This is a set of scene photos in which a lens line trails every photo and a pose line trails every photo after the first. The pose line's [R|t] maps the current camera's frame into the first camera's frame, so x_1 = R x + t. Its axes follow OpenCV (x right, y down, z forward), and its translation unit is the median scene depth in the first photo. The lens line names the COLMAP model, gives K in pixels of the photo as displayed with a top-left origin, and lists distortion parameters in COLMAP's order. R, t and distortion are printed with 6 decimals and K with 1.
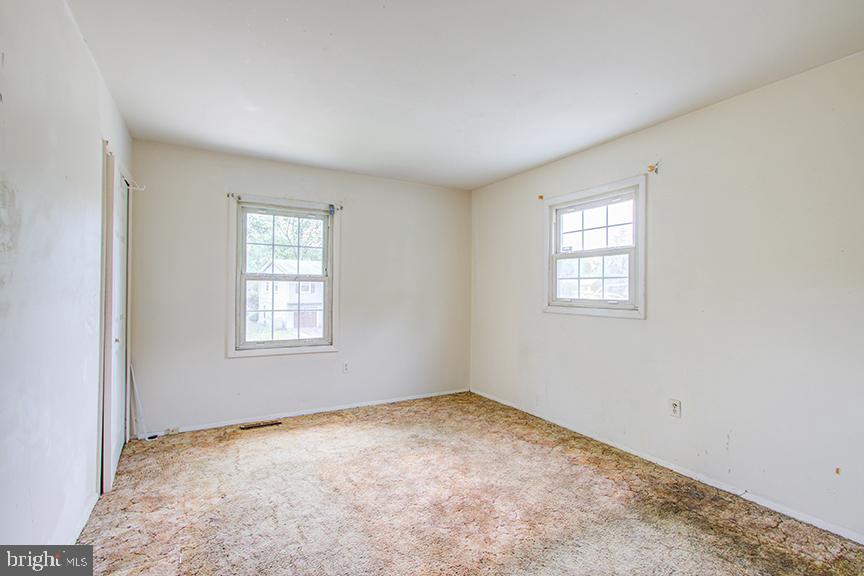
lens RADIAL K [[395.7, 0, 426.2], [0, 395.7, 288.4], [0, 0, 1]] dist [-0.000011, 0.000869]
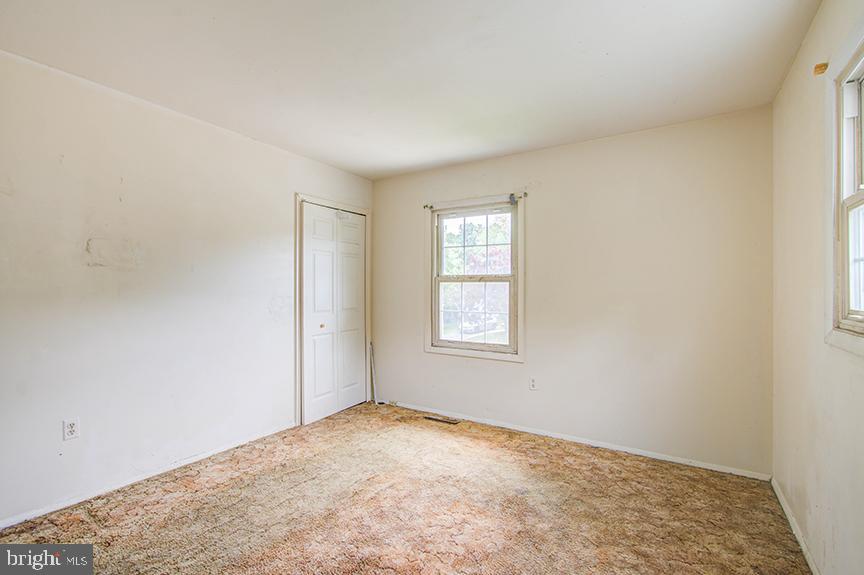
lens RADIAL K [[395.7, 0, 426.2], [0, 395.7, 287.9], [0, 0, 1]] dist [-0.000011, 0.000869]
pose [[0.470287, -0.011145, -0.882443, 0.491984], [0.001169, 0.999927, -0.012005, 0.007986], [0.882513, 0.004614, 0.470265, 0.464885]]
